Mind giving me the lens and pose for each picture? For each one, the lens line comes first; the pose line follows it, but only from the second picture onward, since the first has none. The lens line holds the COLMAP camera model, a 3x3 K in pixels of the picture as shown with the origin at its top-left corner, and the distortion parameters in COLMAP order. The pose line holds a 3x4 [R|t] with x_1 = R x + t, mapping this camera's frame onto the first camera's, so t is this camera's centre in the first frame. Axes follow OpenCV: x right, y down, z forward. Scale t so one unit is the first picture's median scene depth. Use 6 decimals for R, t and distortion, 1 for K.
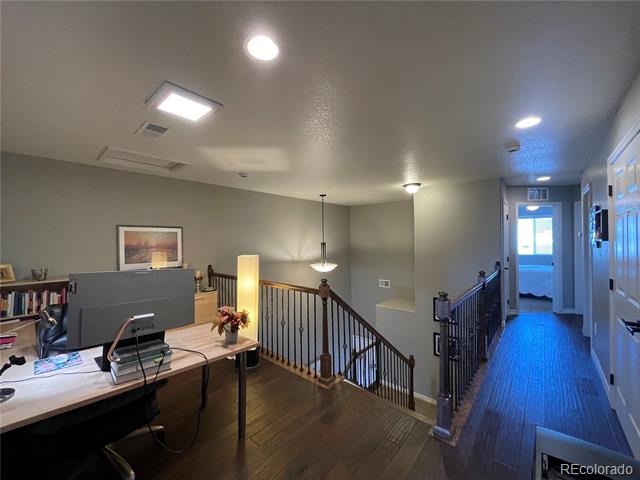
lens RADIAL K [[259.2, 0, 319.0], [0, 259.2, 241.0], [0, 0, 1]] dist [-0.001604, -0.000013]
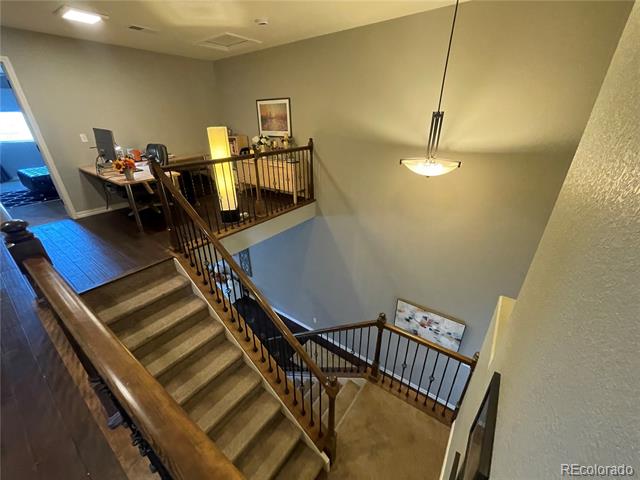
lens RADIAL K [[259.2, 0, 315.4], [0, 259.2, 238.2], [0, 0, 1]] dist [-0.001604, -0.000013]
pose [[0.083439, 0.432010, -0.898001, 0.812890], [0.012601, 0.900614, 0.434438, 0.006767], [0.996433, -0.047565, 0.069702, 1.163310]]
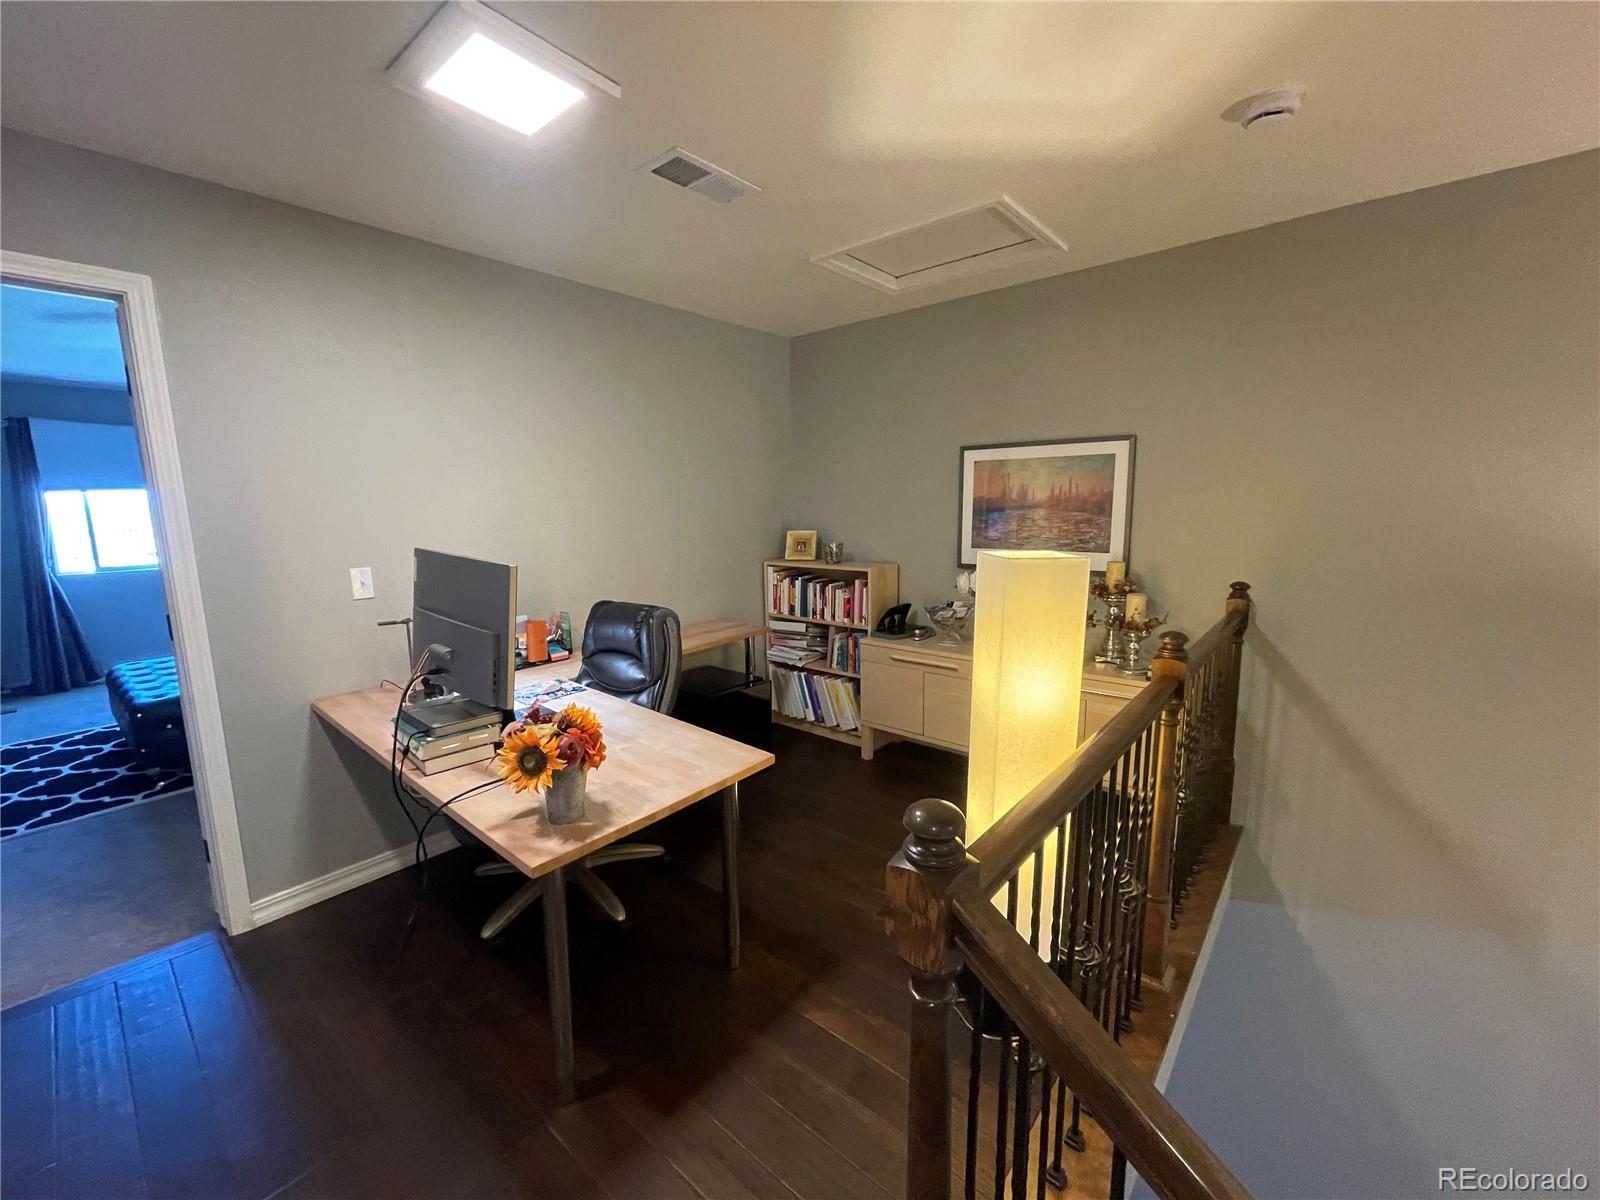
lens RADIAL K [[648.1, 0, 794.0], [0, 648.1, 596.2], [0, 0, 1]] dist [-0.001604, -0.000013]
pose [[0.010302, 0.155565, -0.987772, 0.225672], [0.014125, 0.987703, 0.155701, 0.005336], [0.999847, -0.015557, 0.007978, 0.719959]]
